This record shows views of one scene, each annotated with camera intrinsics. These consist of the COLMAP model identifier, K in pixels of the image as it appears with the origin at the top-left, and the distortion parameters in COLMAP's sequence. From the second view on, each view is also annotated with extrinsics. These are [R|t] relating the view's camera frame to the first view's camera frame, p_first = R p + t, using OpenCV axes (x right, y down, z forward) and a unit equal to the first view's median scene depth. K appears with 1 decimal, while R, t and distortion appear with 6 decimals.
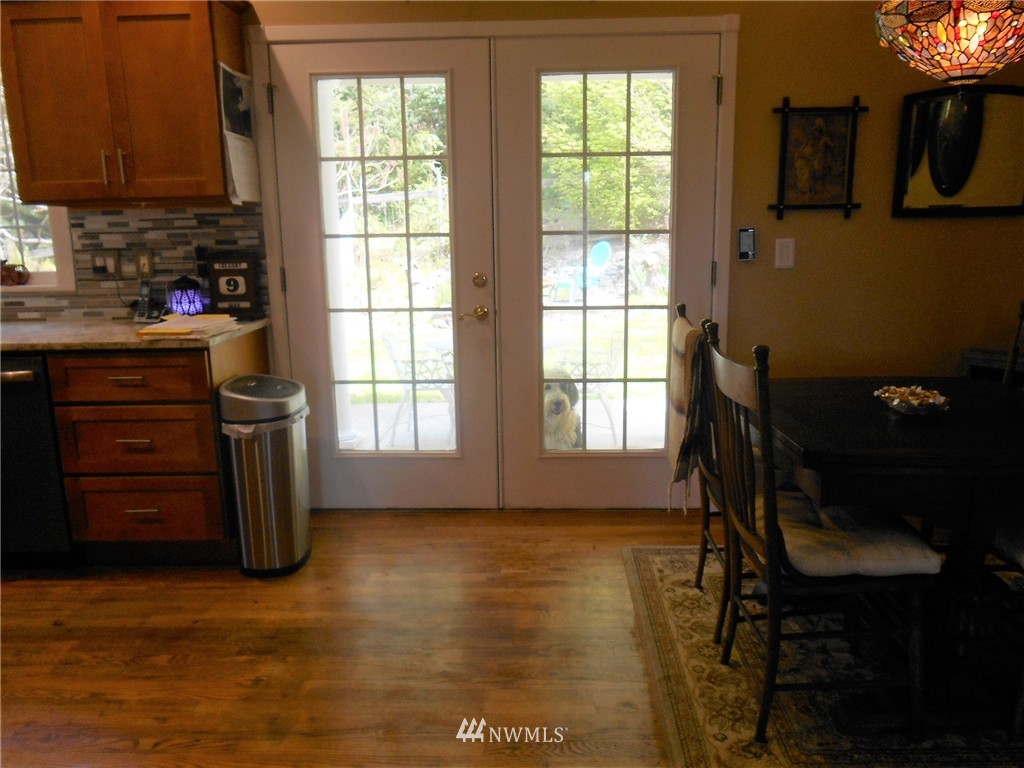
lens RADIAL K [[778.1, 0, 518.1], [0, 778.1, 386.1], [0, 0, 1]] dist [-0.032849, 0.010933]
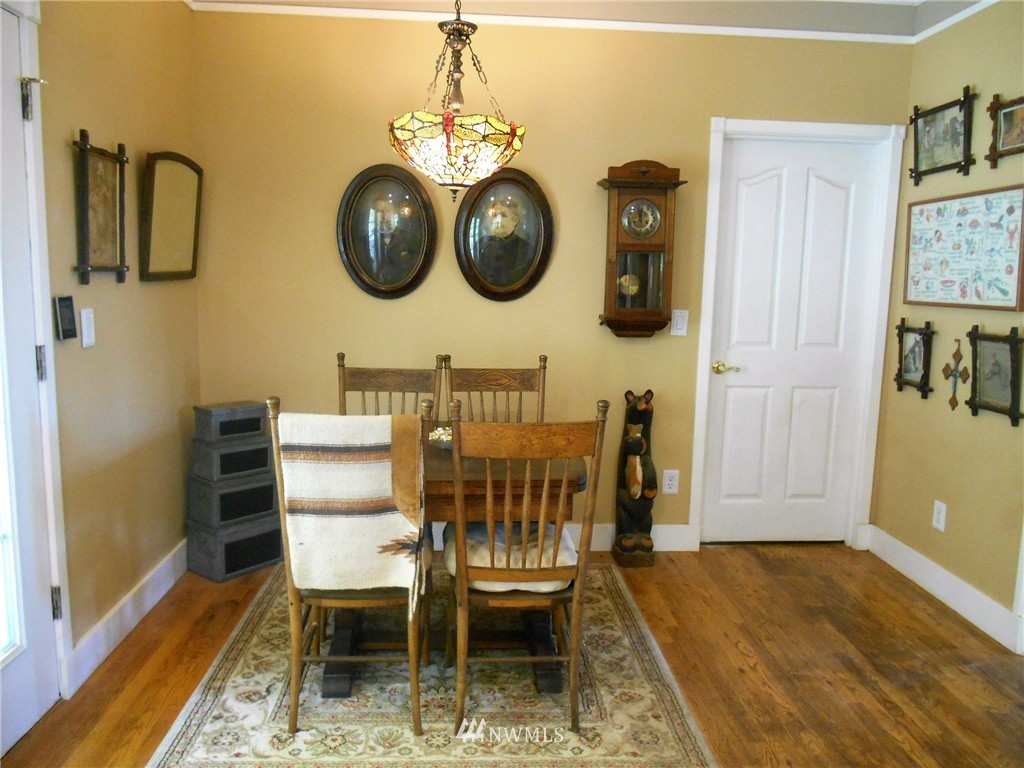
lens RADIAL K [[778.1, 0, 511.4], [0, 778.1, 383.7], [0, 0, 1]] dist [-0.032849, 0.010933]
pose [[-0.092549, -0.112999, 0.989275, -0.496411], [0.191125, 0.973049, 0.129026, -0.142454], [-0.977193, 0.201017, -0.068458, 0.683938]]
